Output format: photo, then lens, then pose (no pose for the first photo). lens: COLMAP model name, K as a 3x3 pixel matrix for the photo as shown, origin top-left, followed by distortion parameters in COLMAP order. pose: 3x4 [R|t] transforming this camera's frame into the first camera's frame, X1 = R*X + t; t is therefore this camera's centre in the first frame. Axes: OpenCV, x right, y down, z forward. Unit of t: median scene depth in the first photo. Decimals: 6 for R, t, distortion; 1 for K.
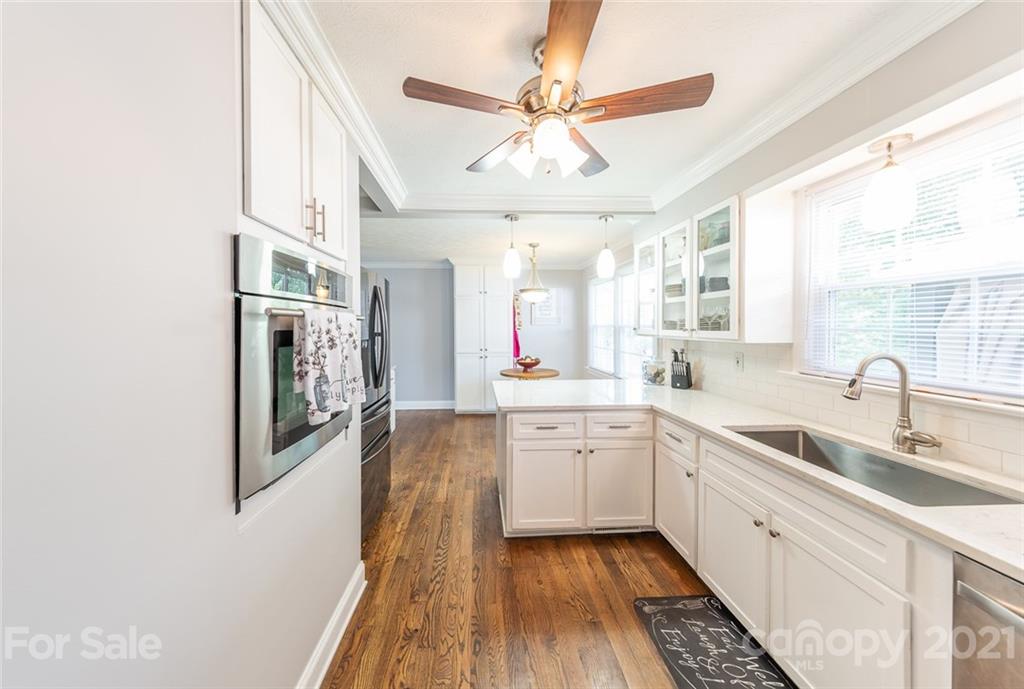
lens RADIAL K [[337.1, 0, 489.7], [0, 337.1, 330.7], [0, 0, 1]] dist [0.002682, -0.000349]
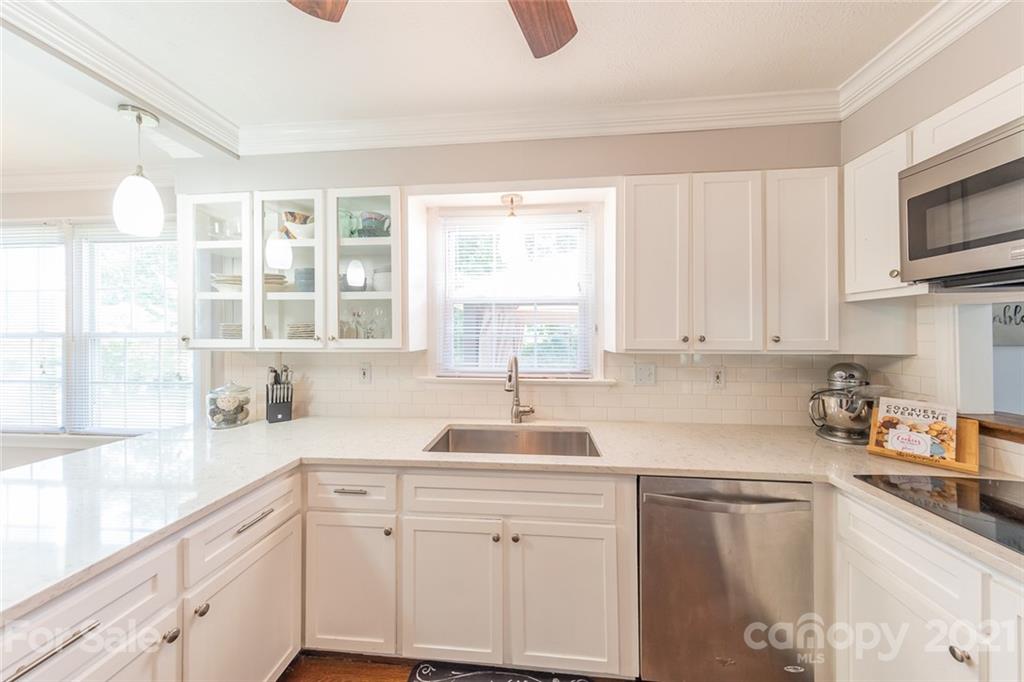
lens RADIAL K [[328.9, 0, 509.4], [0, 328.9, 332.0], [0, 0, 1]] dist [0.005747, -0.000738]
pose [[0.127989, 0.005981, 0.991758, -0.095611], [0.017121, 0.999819, -0.008239, -0.004708], [-0.991628, 0.018035, 0.127863, 0.604339]]
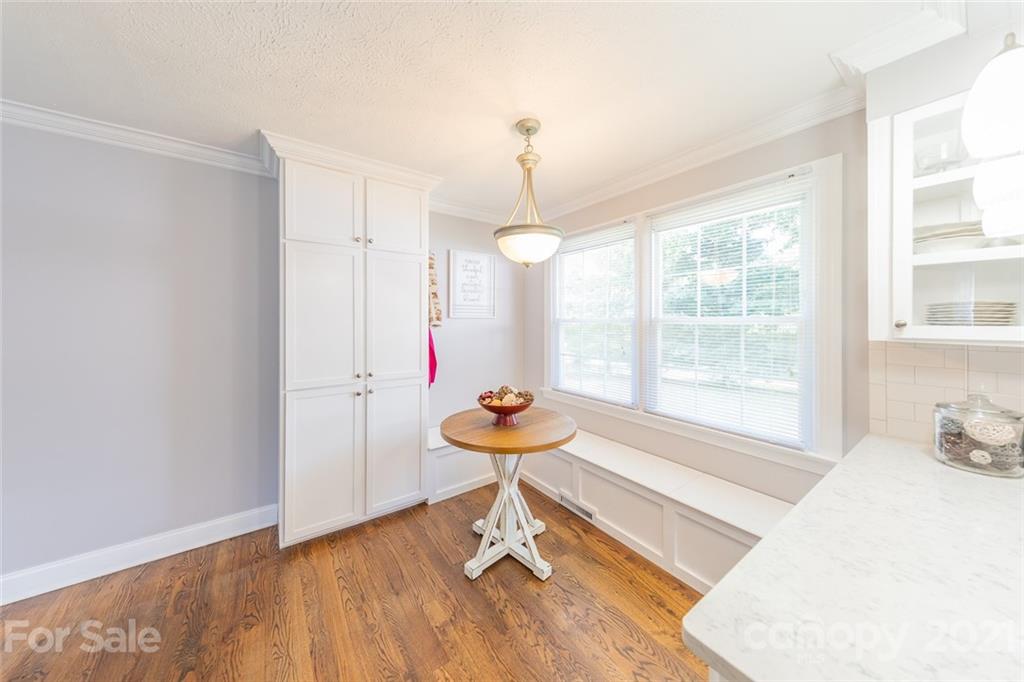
lens RADIAL K [[328.9, 0, 511.9], [0, 328.9, 323.5], [0, 0, 1]] dist [0.005747, -0.000738]
pose [[0.837896, -0.000137, 0.545830, -0.246379], [0.003726, 0.999978, -0.005470, -0.010703], [-0.545817, 0.006617, 0.837878, 1.476458]]
